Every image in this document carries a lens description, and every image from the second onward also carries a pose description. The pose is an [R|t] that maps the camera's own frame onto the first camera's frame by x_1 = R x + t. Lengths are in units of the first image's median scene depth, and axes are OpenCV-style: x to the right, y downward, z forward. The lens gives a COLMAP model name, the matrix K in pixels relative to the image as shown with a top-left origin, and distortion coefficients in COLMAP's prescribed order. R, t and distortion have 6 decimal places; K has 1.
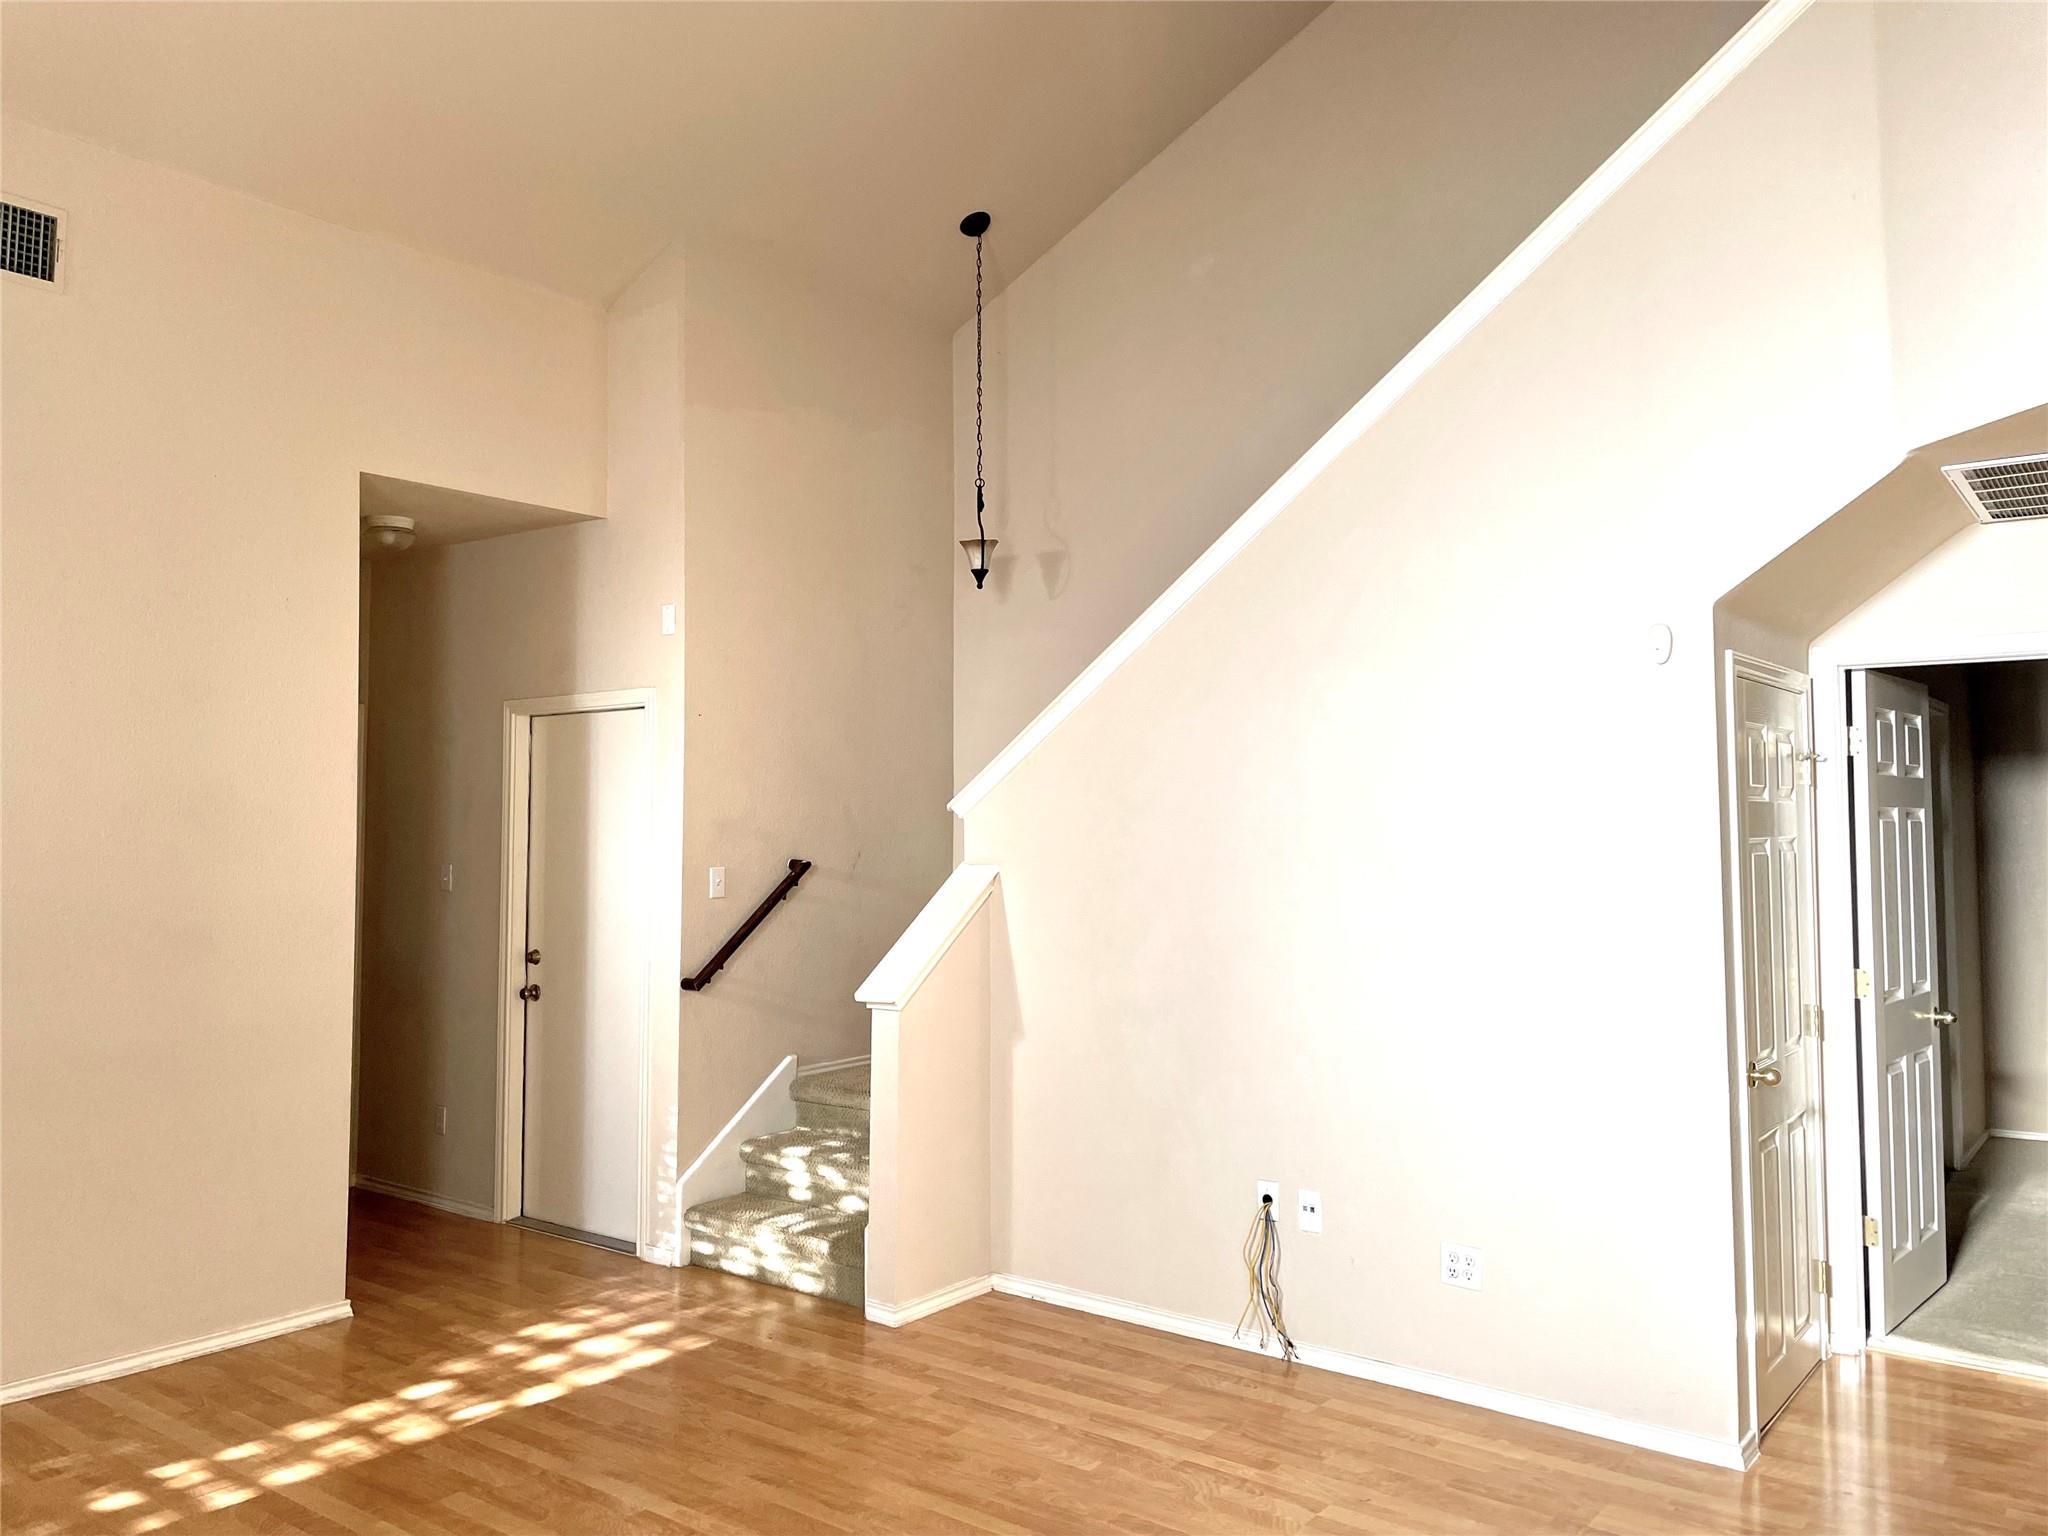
lens RADIAL K [[1550.3, 0, 1029.4], [0, 1550.3, 751.6], [0, 0, 1]] dist [0.090719, -0.124862]
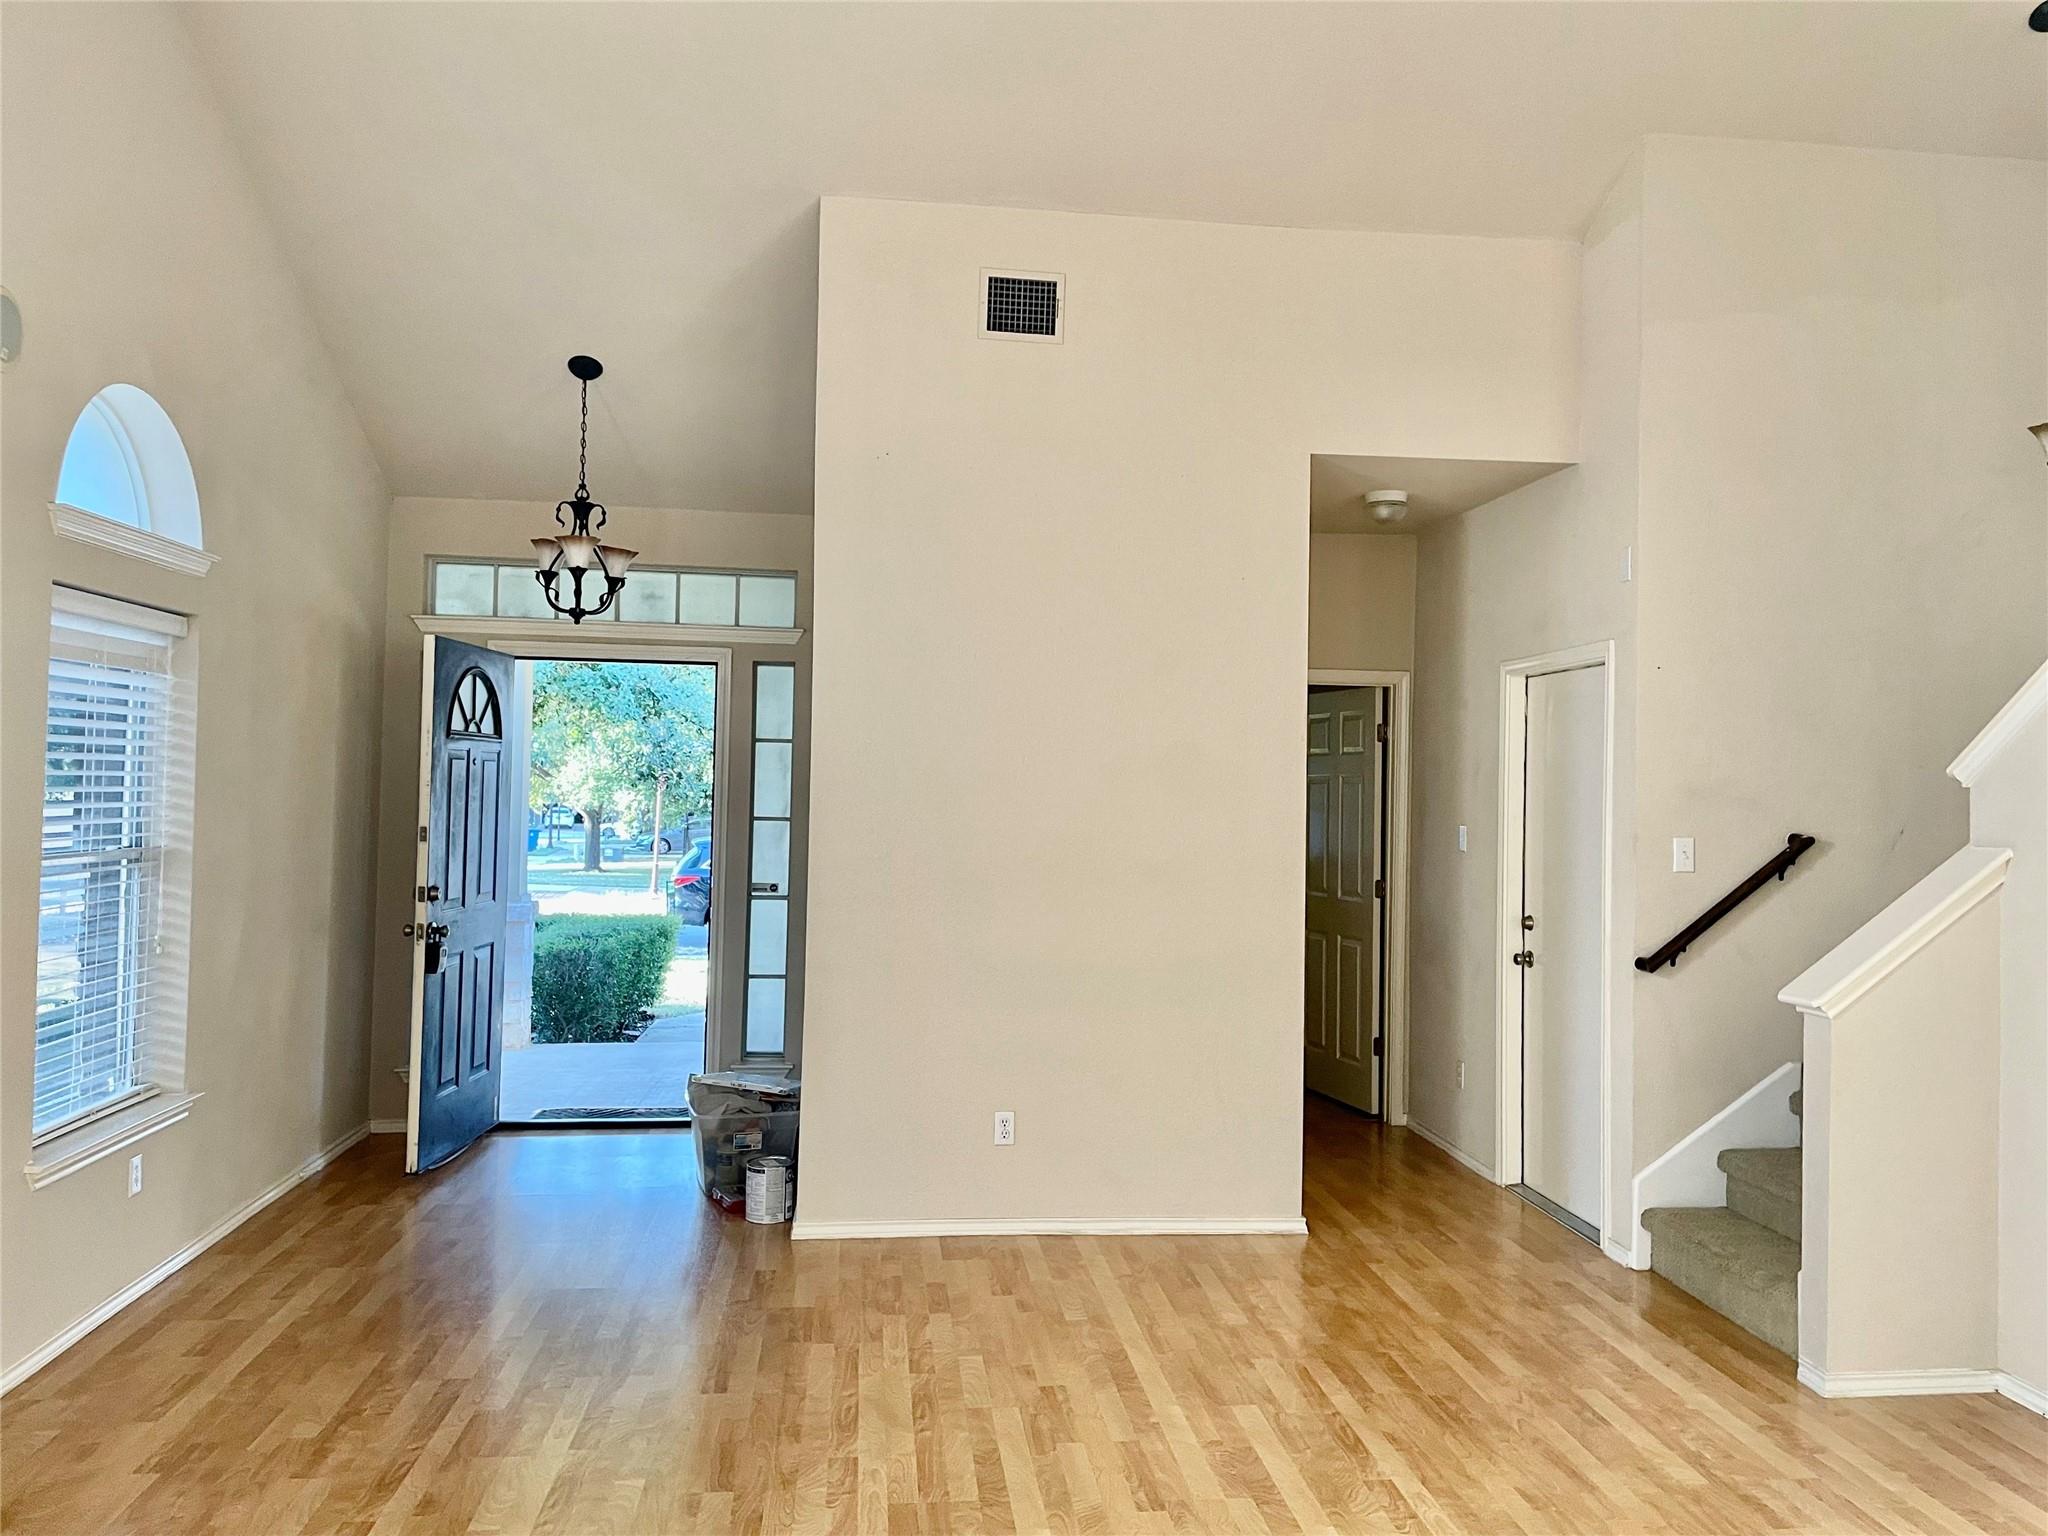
lens RADIAL K [[1550.3, 0, 1029.4], [0, 1550.3, 751.6], [0, 0, 1]] dist [0.090719, -0.124862]
pose [[0.687220, -0.001123, -0.726449, 0.215904], [0.011850, 0.999883, 0.009665, 0.013130], [0.726353, -0.015251, 0.687153, 0.121814]]
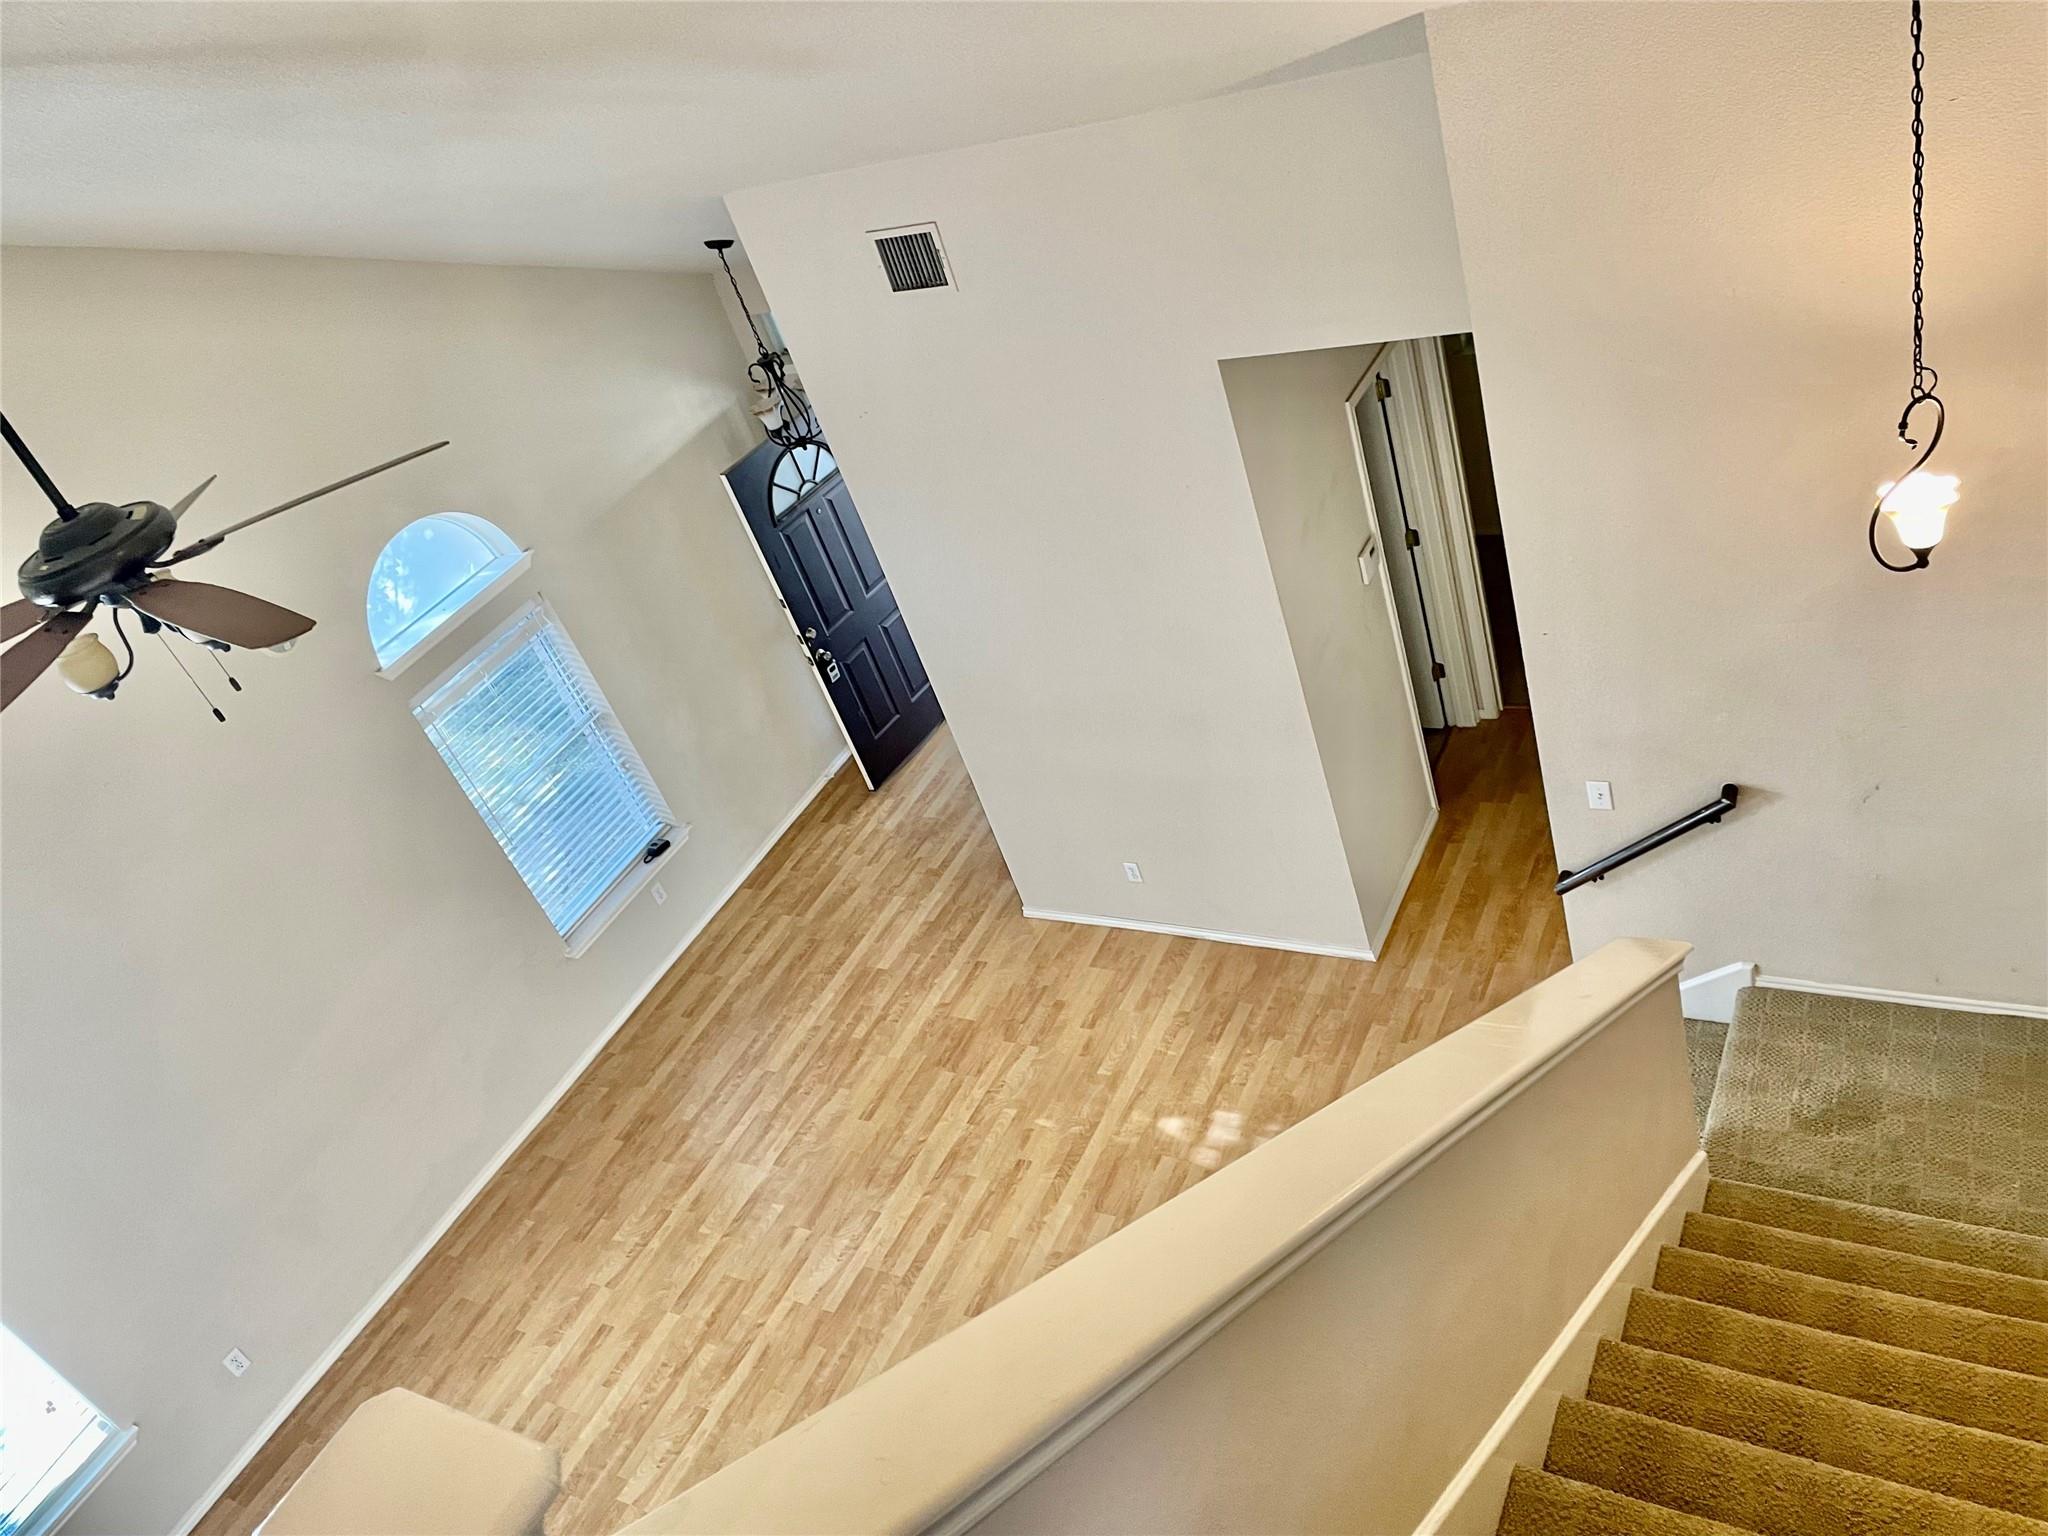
lens RADIAL K [[1540.9, 0, 1024.0], [0, 1540.9, 768.0], [0, 0, 1]] dist [0.170852, -0.428972]
pose [[0.148350, 0.531898, -0.833712, 0.508467], [0.352409, 0.759263, 0.547108, -0.561495], [0.924013, -0.374972, -0.074809, 0.861417]]
